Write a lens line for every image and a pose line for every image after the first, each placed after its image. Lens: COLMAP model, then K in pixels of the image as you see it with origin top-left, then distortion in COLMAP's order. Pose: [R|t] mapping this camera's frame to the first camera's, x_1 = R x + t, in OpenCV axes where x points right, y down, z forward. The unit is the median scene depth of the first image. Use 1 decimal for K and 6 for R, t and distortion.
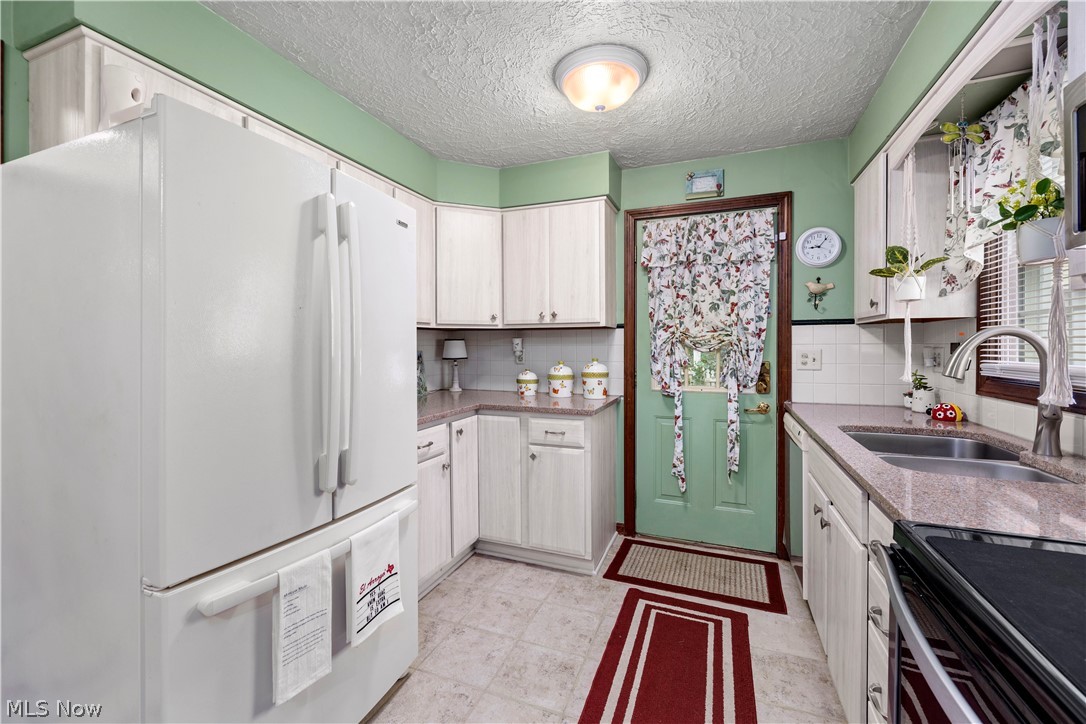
lens RADIAL K [[445.5, 0, 543.5], [0, 445.5, 348.8], [0, 0, 1]] dist [-0.000017, -0.000014]
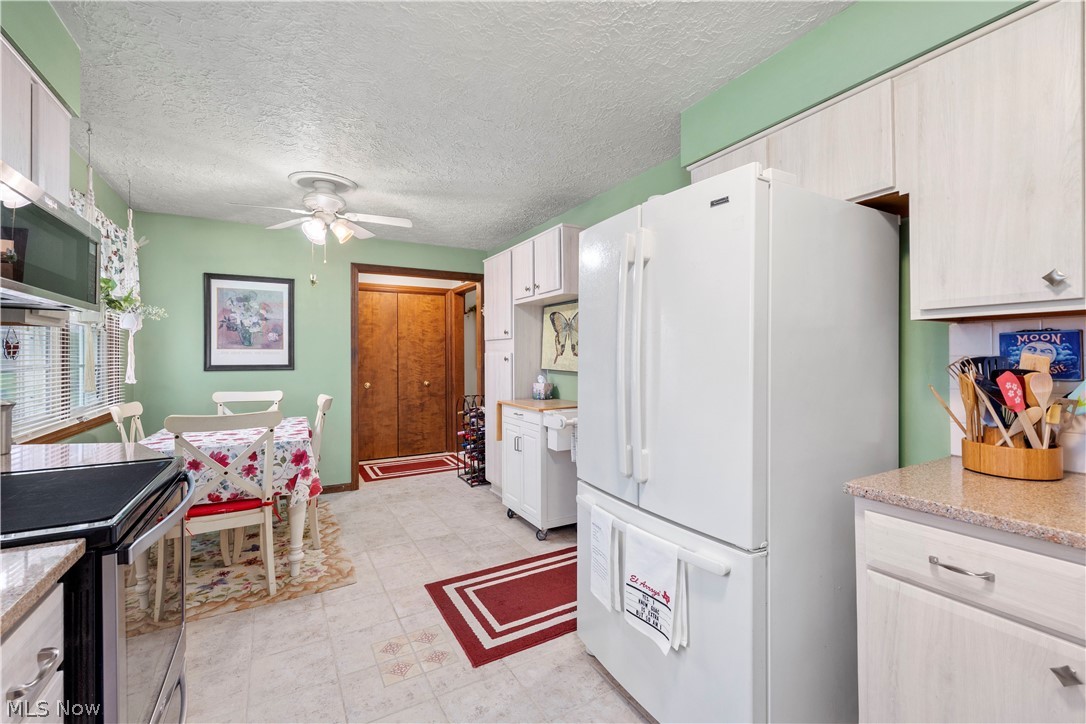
lens RADIAL K [[464.1, 0, 541.5], [0, 464.1, 354.8], [0, 0, 1]] dist [0.002110, 0.000250]
pose [[-0.629799, -0.000336, -0.776758, 0.311038], [0.000277, 1.000000, -0.000657, -0.006179], [0.776759, -0.000629, -0.629798, 0.768063]]
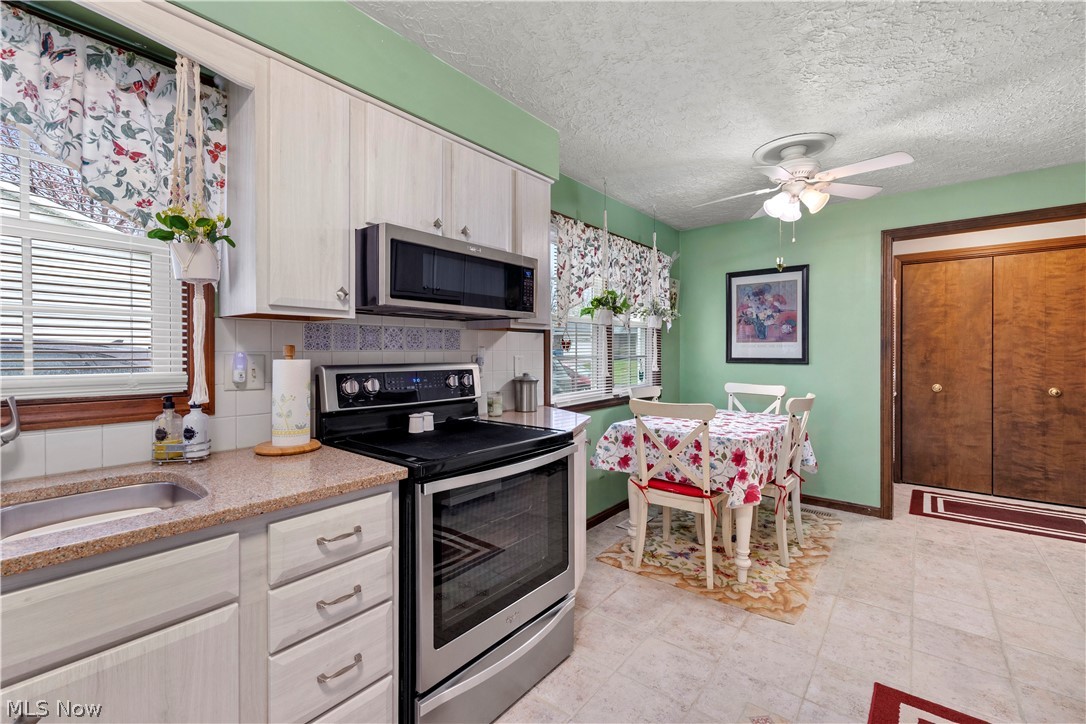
lens RADIAL K [[464.1, 0, 541.5], [0, 464.1, 354.8], [0, 0, 1]] dist [0.002110, 0.000250]
pose [[-0.951718, 0.001224, 0.306970, -0.033986], [0.004786, 0.999930, 0.010850, -0.004877], [-0.306935, 0.011795, -0.951657, 0.743441]]
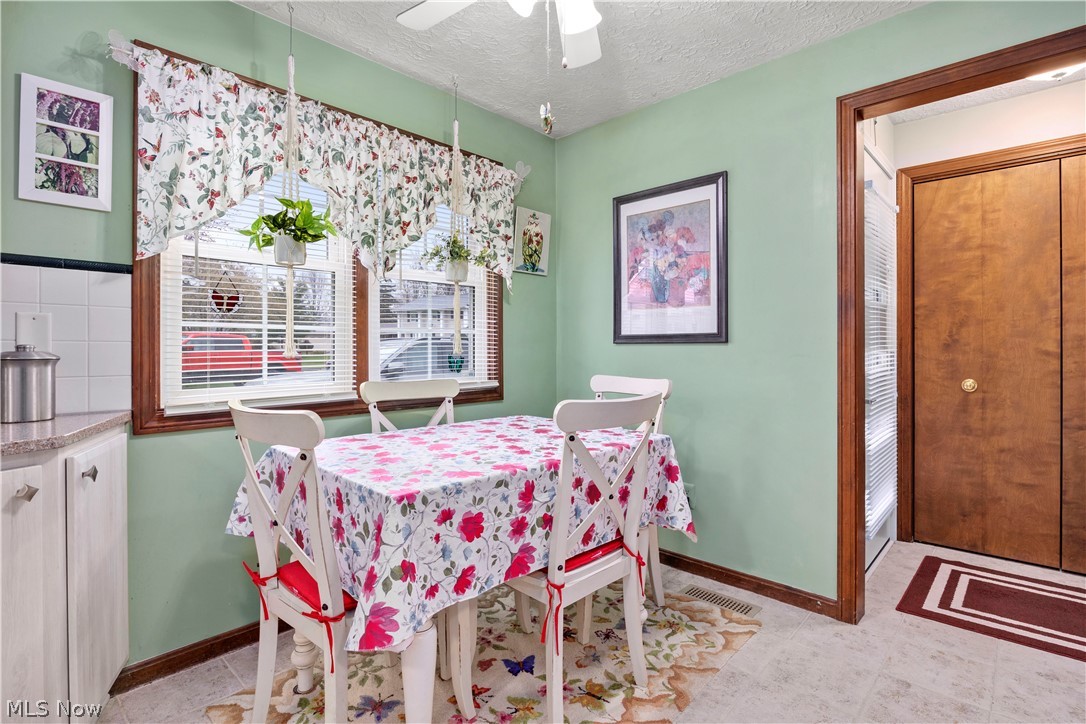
lens RADIAL K [[521.0, 0, 545.0], [0, 521.0, 351.7], [0, 0, 1]] dist [-0.017980, 0.001177]
pose [[-0.928498, 0.002484, 0.371328, -0.416657], [0.005724, 0.999955, 0.007624, 0.049860], [-0.371292, 0.009205, -0.928470, 0.117156]]
